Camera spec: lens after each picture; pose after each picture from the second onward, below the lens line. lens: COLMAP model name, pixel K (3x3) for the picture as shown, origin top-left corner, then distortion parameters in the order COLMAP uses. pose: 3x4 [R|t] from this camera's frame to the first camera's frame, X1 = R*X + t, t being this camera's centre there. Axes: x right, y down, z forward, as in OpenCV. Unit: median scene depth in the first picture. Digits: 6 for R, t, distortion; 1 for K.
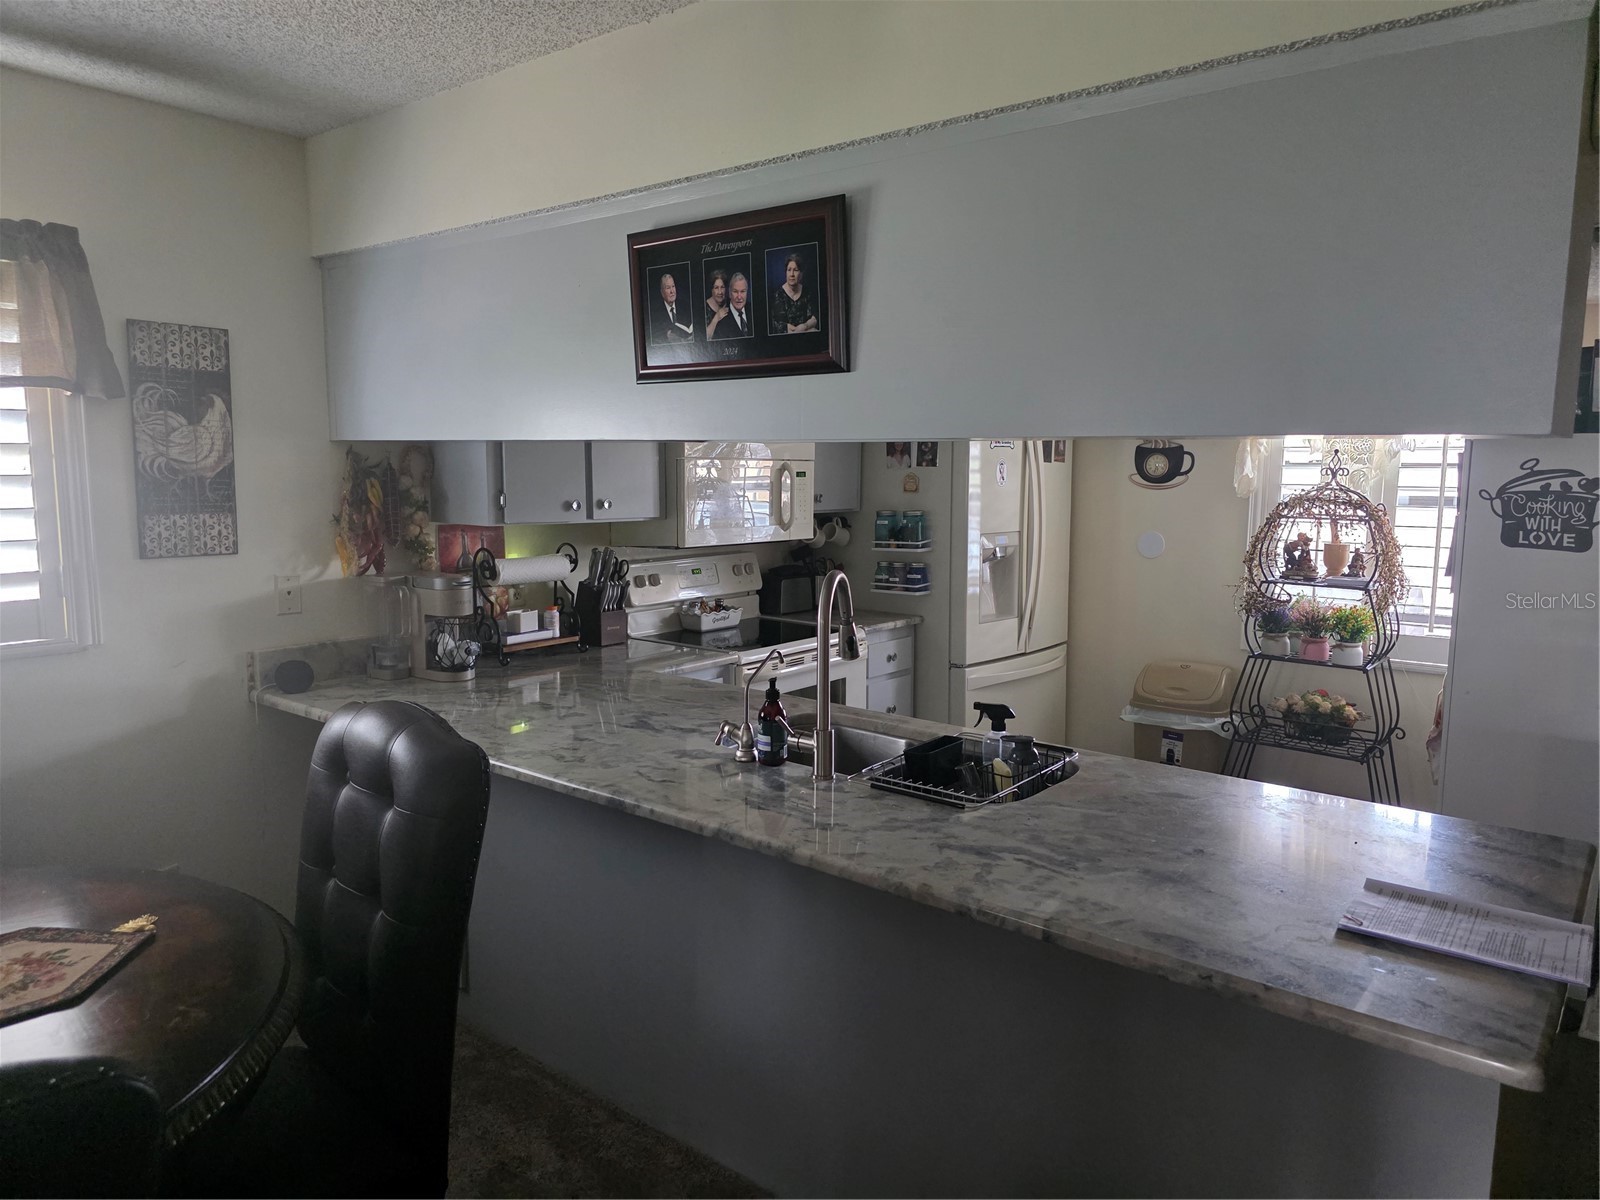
lens RADIAL K [[1107.5, 0, 793.8], [0, 1107.5, 600.3], [0, 0, 1]] dist [0.030356, -0.010412]
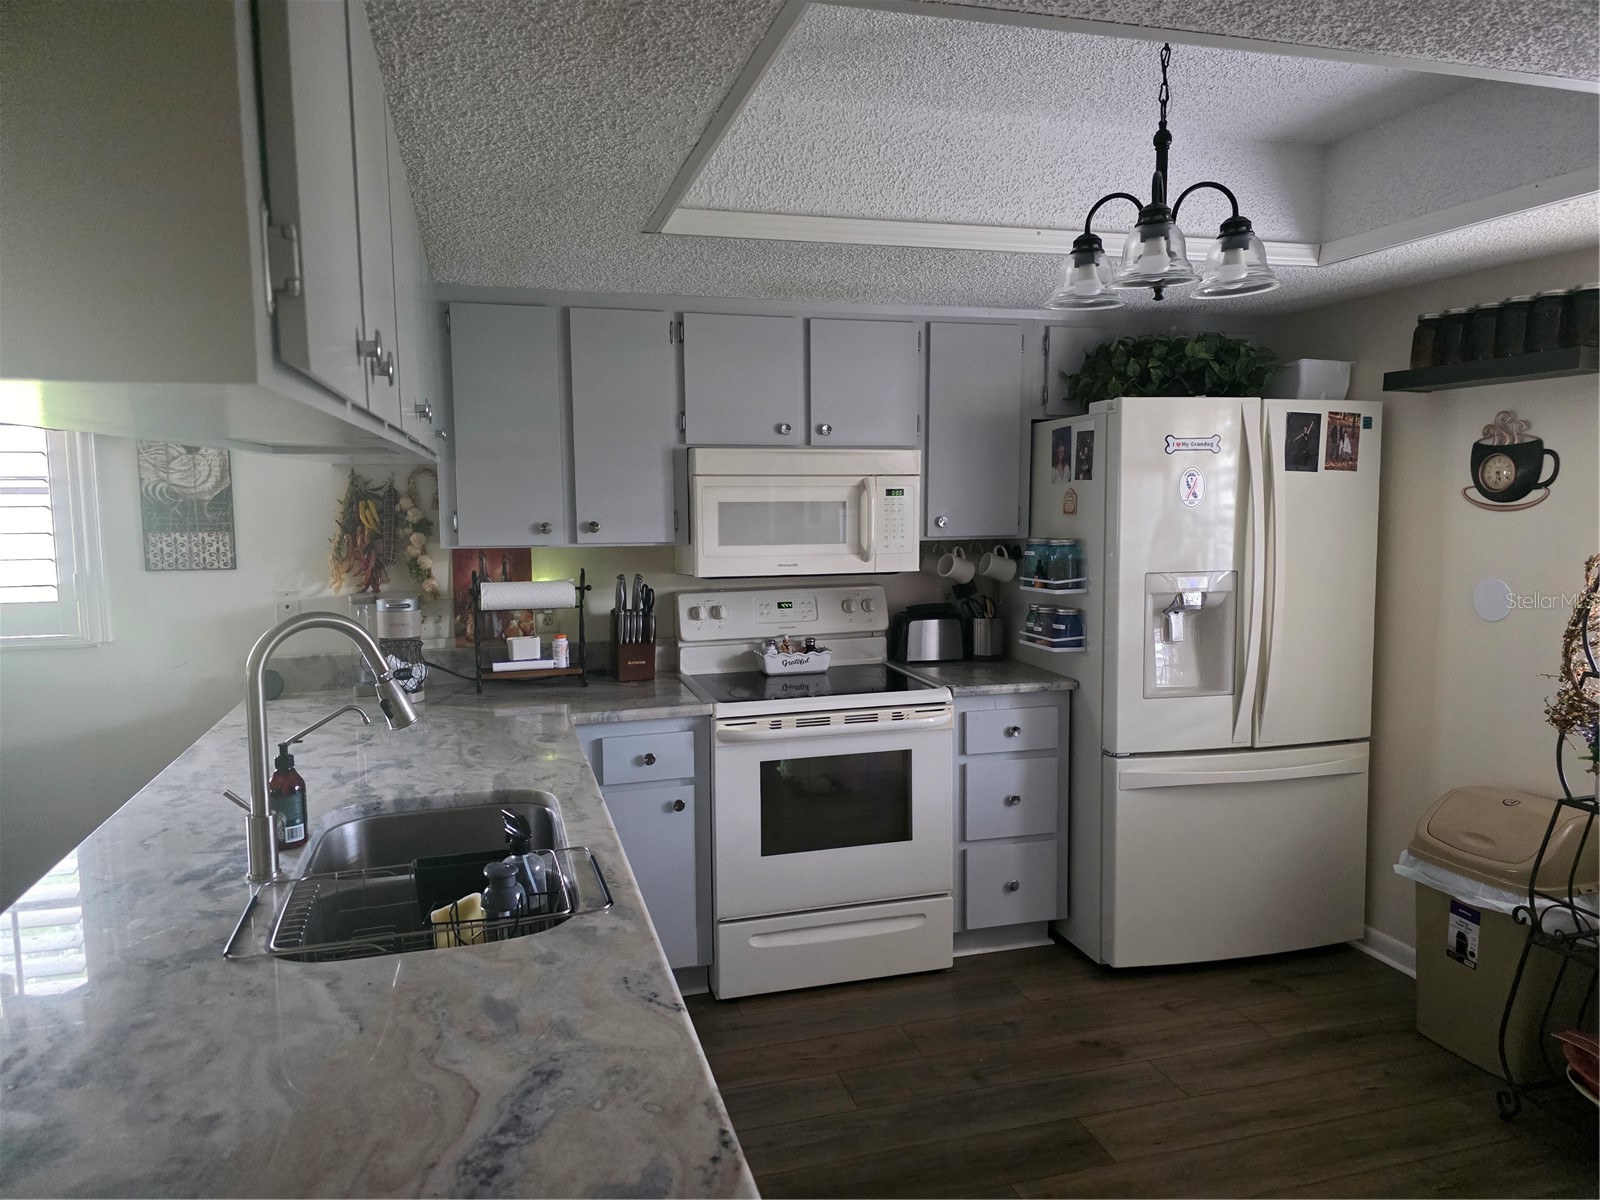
lens RADIAL K [[1107.5, 0, 797.1], [0, 1107.5, 597.9], [0, 0, 1]] dist [0.030356, -0.010412]
pose [[0.814121, 0.047613, -0.578740, 0.483709], [-0.058292, 0.998300, 0.000130, -0.037224], [0.577762, 0.033630, 0.815512, 0.343424]]
